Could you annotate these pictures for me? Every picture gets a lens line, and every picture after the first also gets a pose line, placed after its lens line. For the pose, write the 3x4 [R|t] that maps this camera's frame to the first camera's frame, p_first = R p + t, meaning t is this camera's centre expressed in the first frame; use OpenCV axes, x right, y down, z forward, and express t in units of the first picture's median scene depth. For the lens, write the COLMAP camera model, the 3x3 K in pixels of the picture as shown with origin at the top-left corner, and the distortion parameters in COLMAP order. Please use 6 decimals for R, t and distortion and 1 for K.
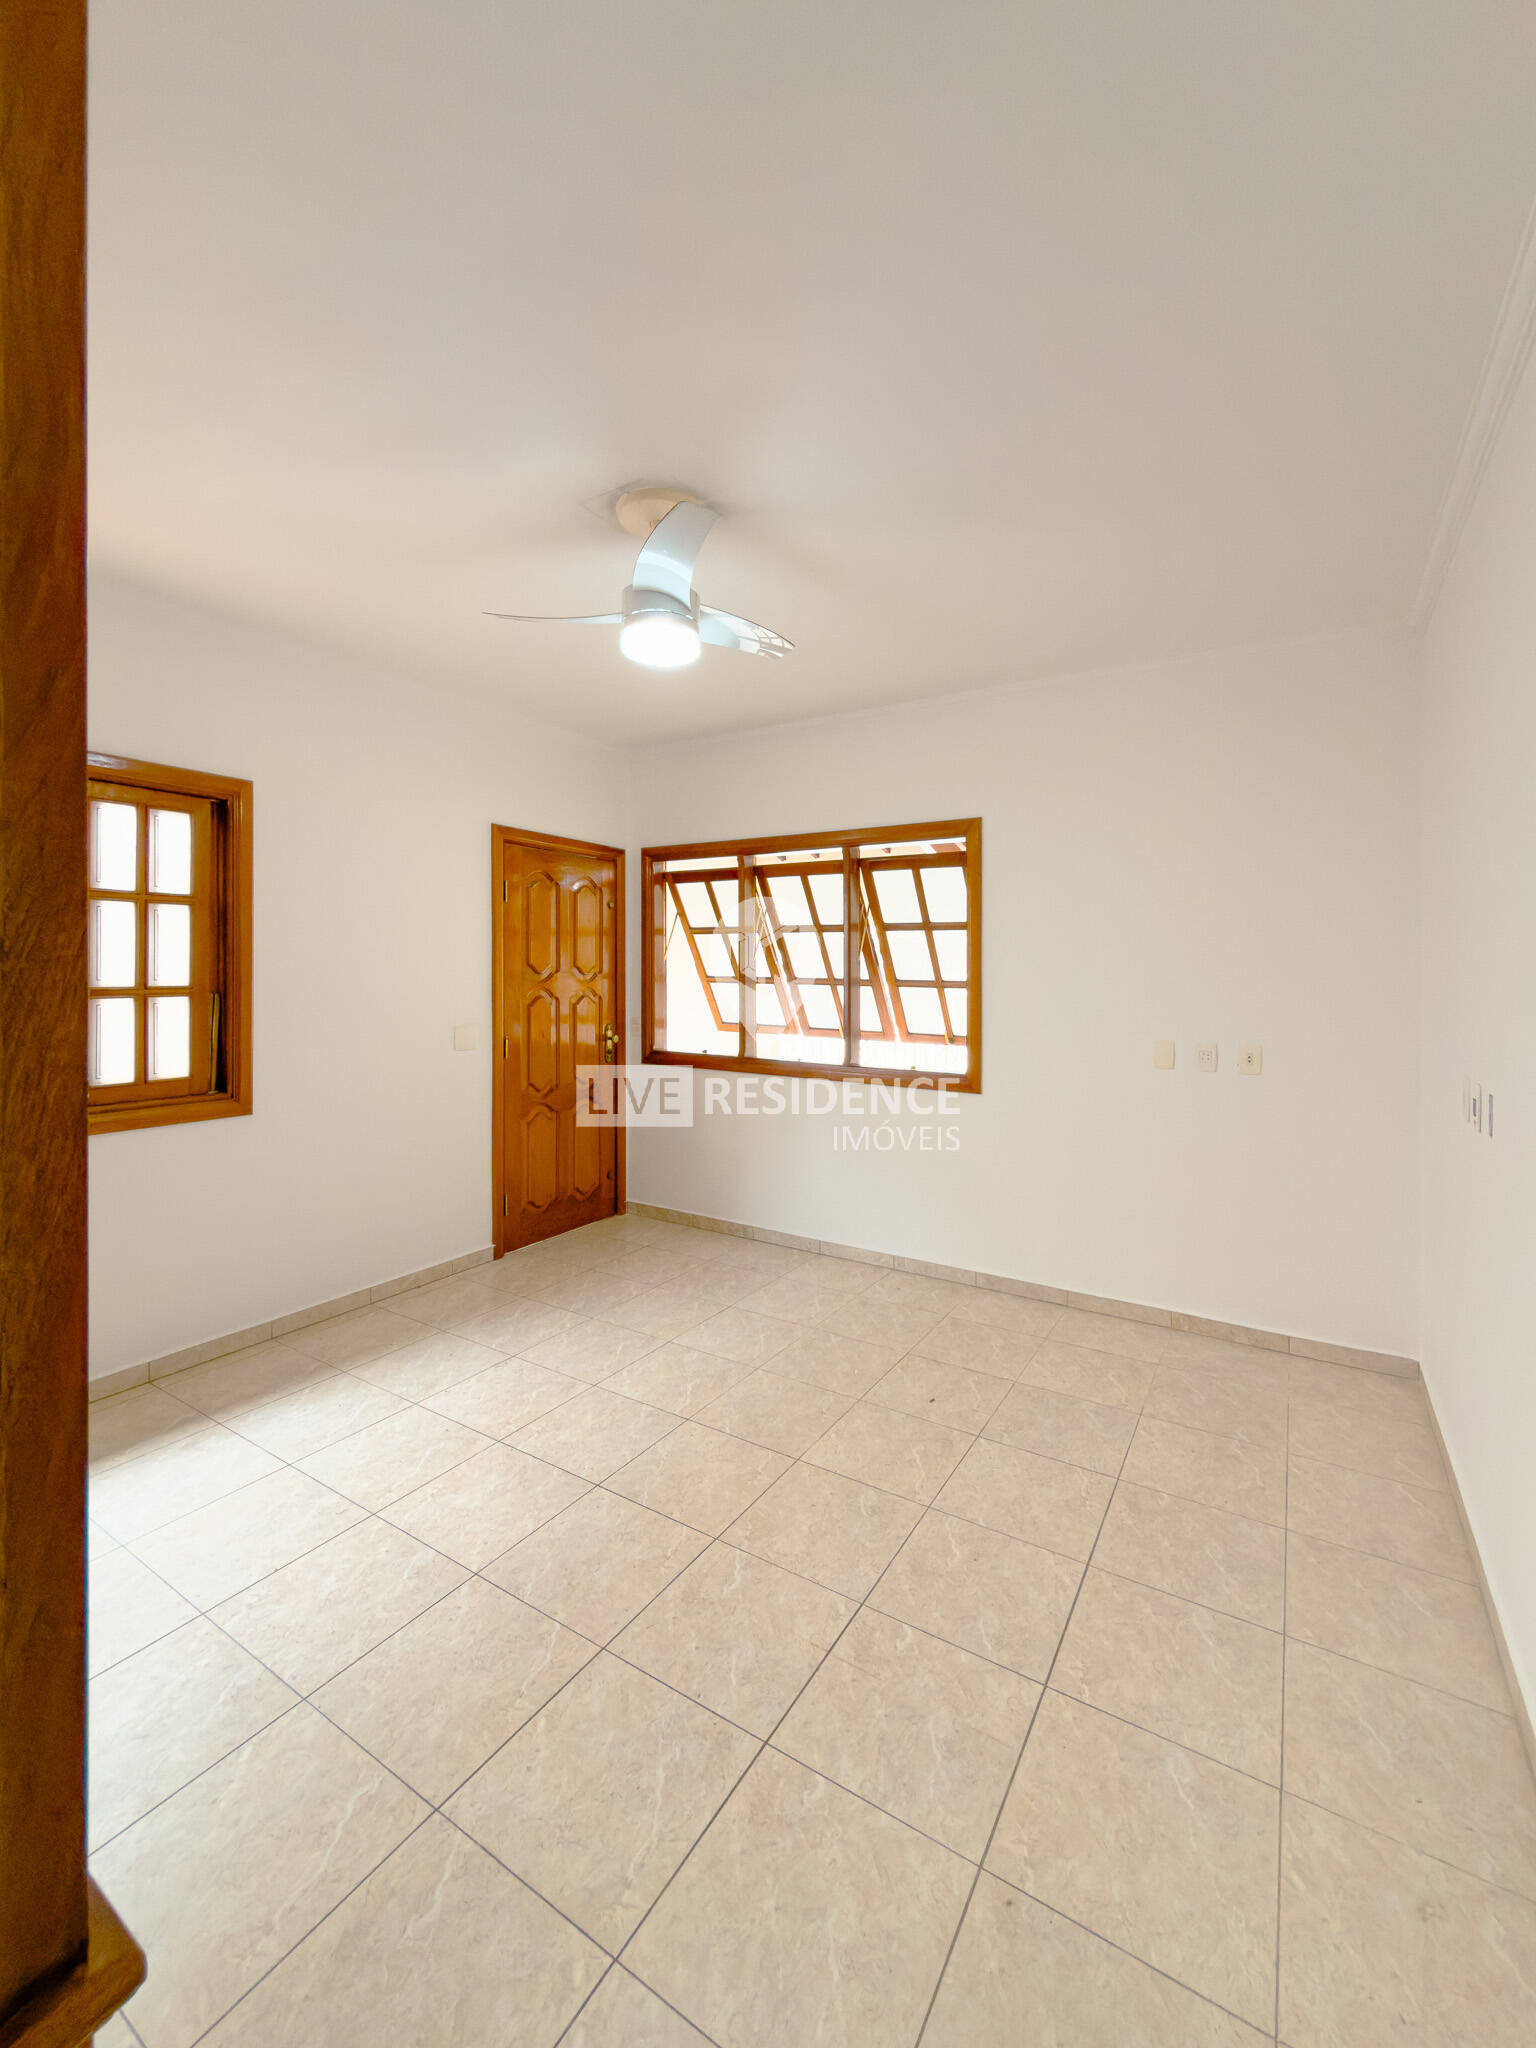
lens RADIAL K [[838.4, 0, 769.0], [0, 838.4, 1023.8], [0, 0, 1]] dist [-0.001592, 0.000469]
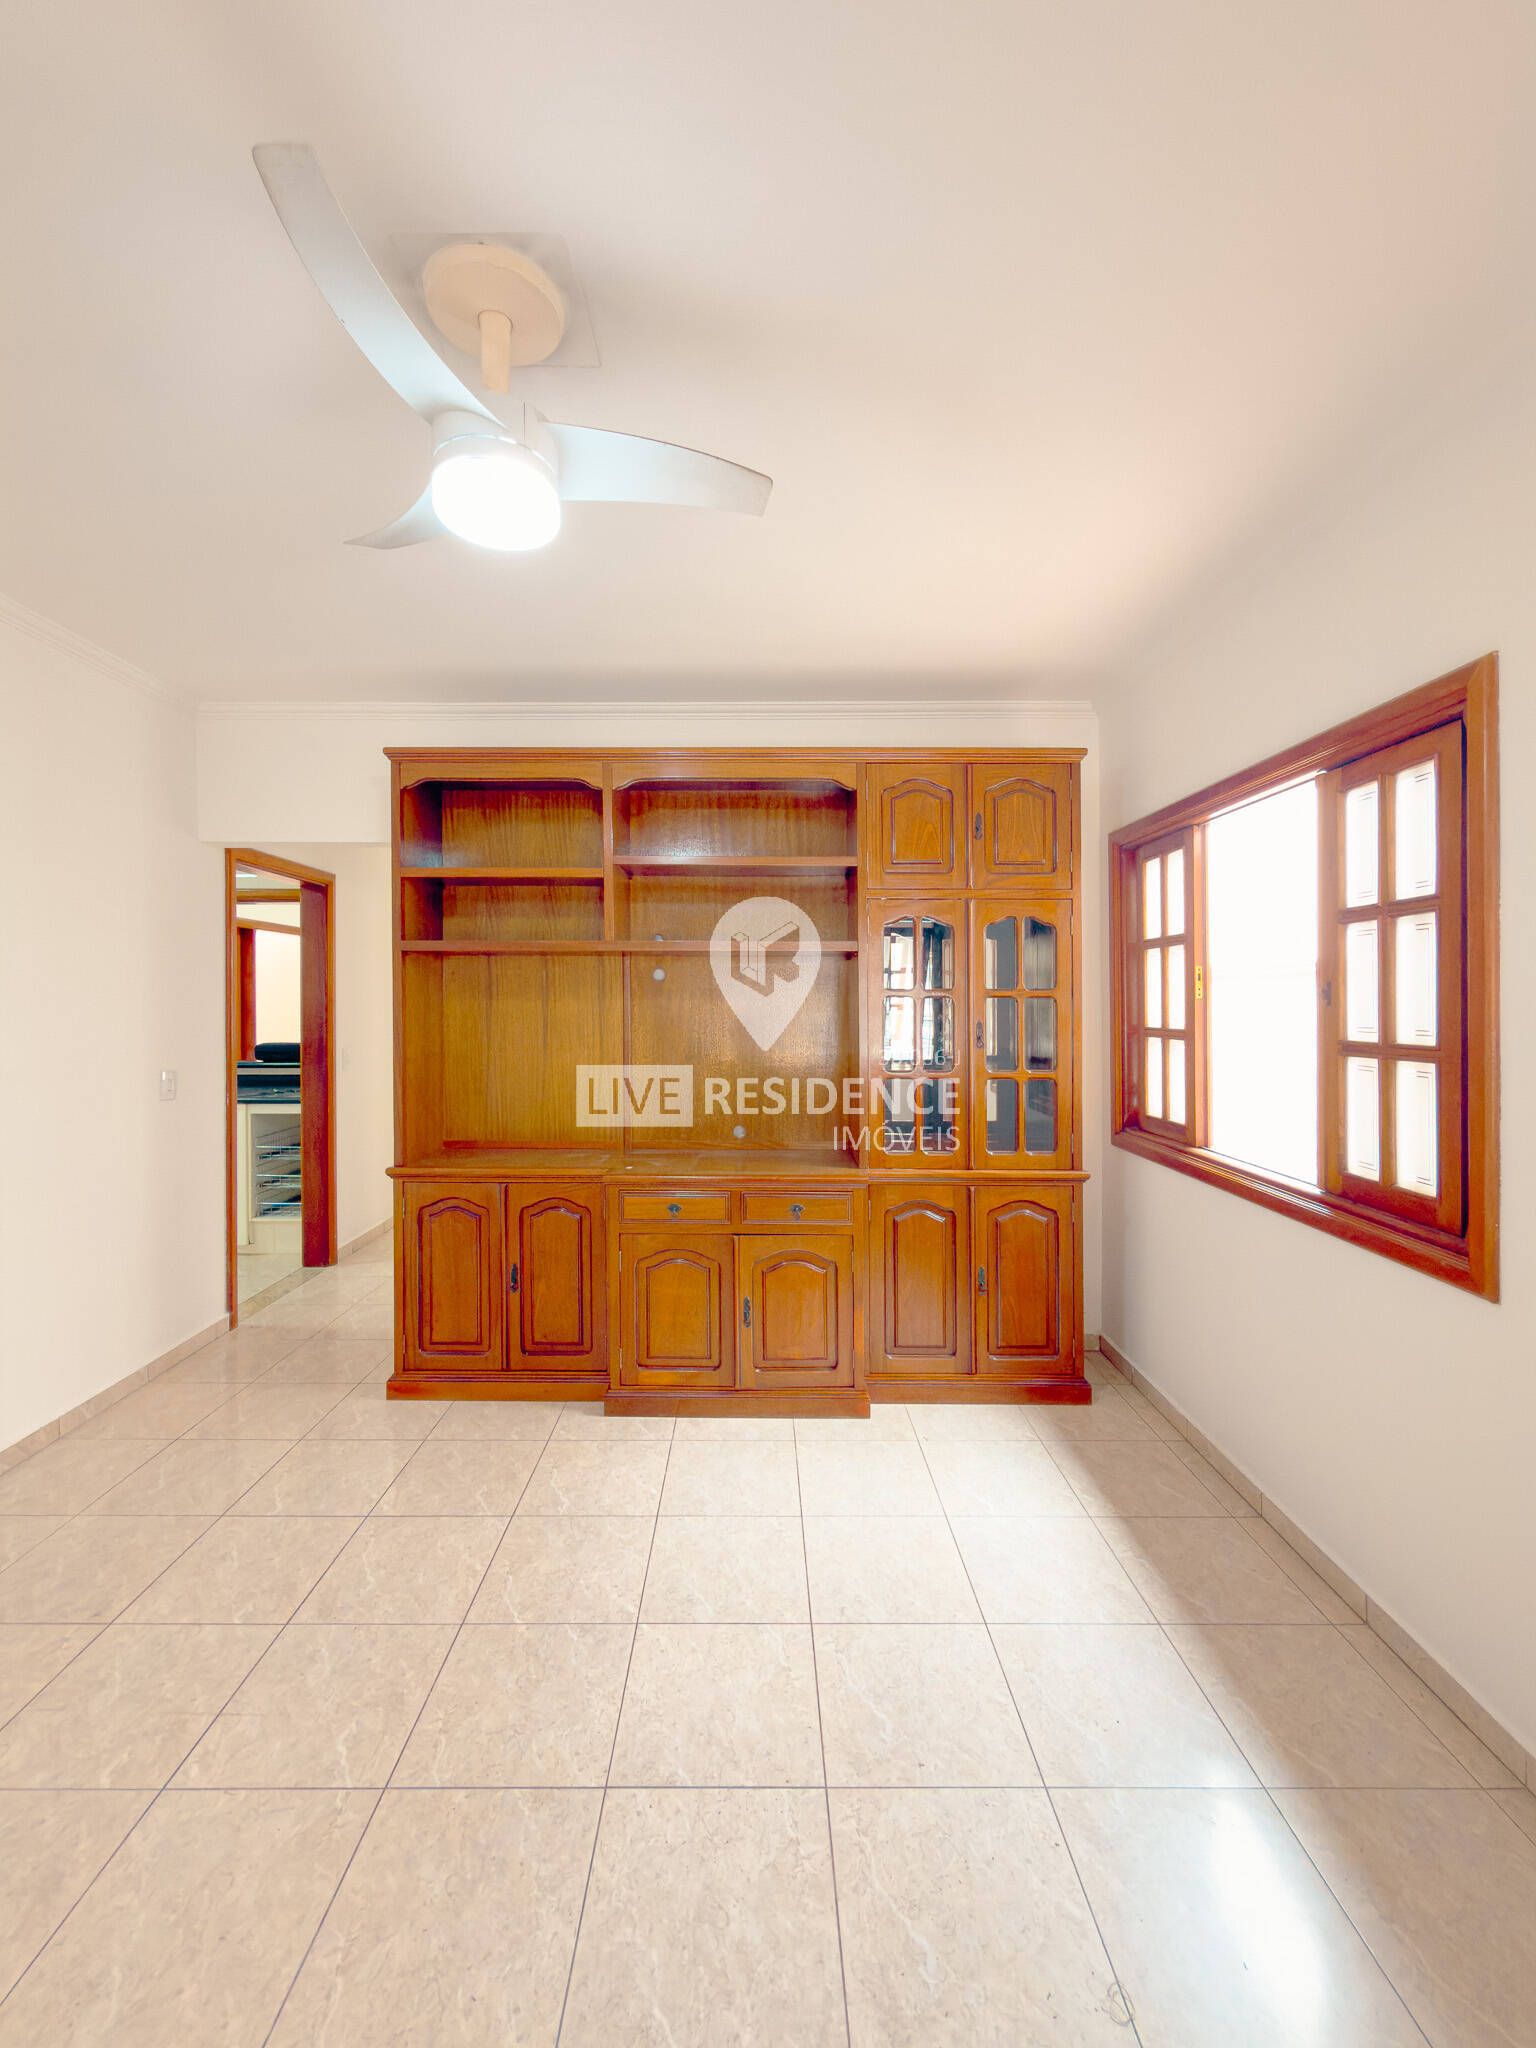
lens RADIAL K [[838.4, 0, 752.0], [0, 838.4, 1008.3], [0, 0, 1]] dist [-0.001592, 0.000469]
pose [[-0.846282, -0.006750, -0.532692, 0.056452], [-0.045817, 0.997137, 0.060154, -0.111785], [0.530761, 0.075313, -0.844169, 1.645414]]
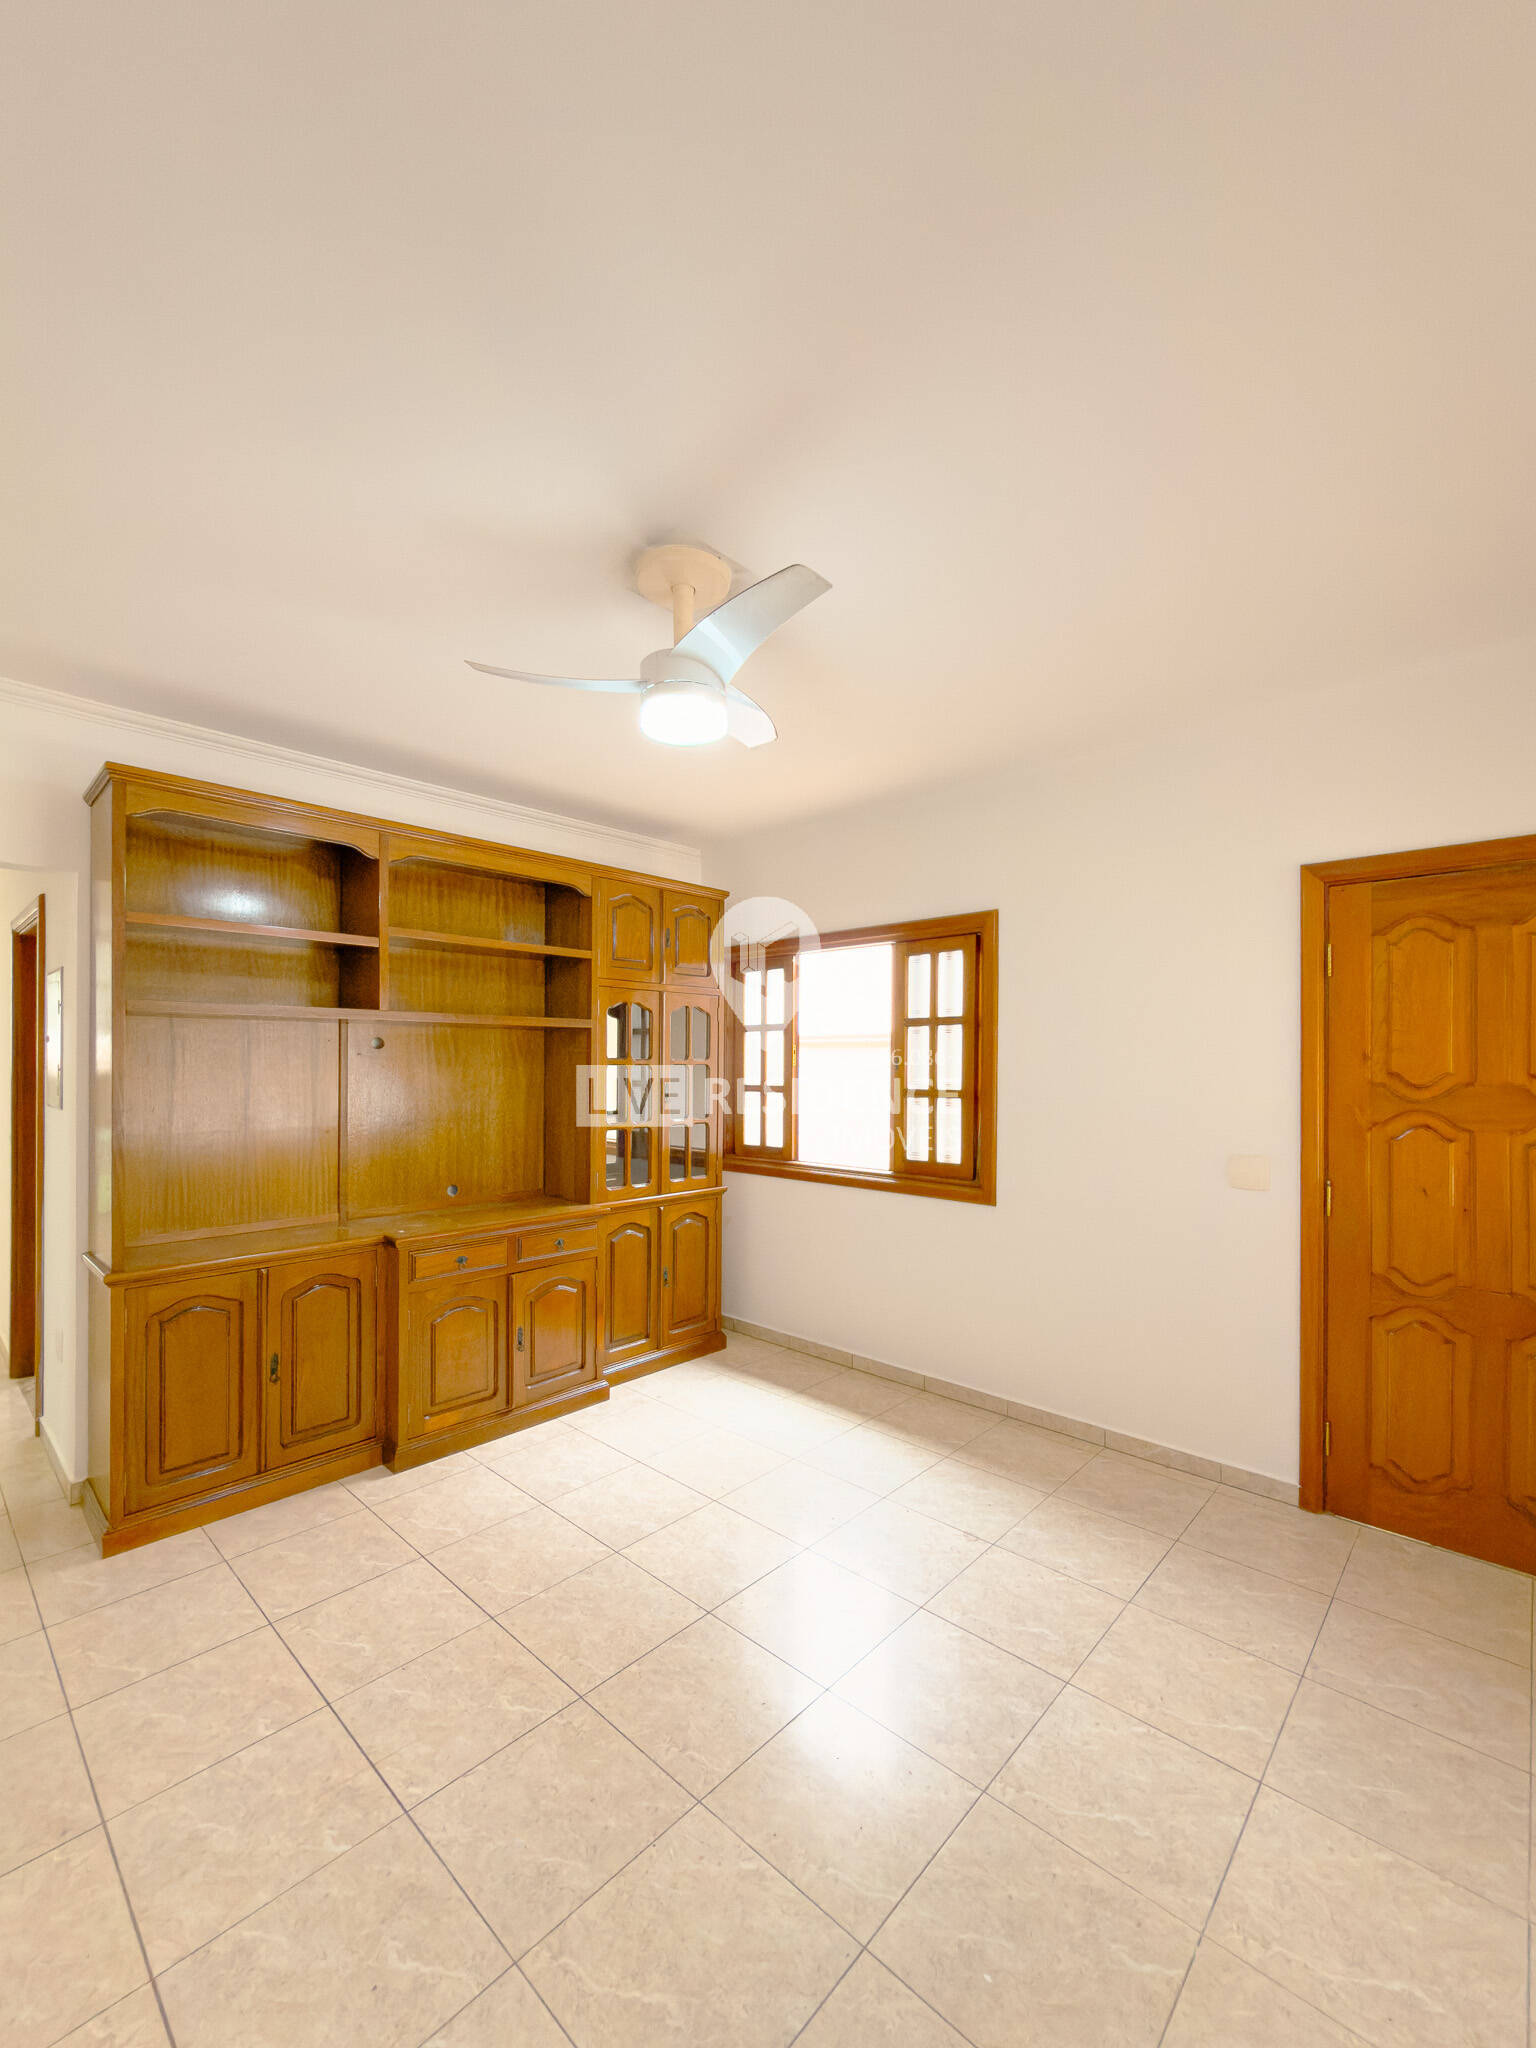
lens RADIAL K [[838.4, 0, 772.1], [0, 838.4, 1080.3], [0, 0, 1]] dist [-0.001592, 0.000469]
pose [[-0.183626, 0.008255, -0.982961, 0.753519], [-0.067059, 0.997530, 0.020904, -0.085515], [0.980706, 0.069755, -0.182619, 1.259613]]
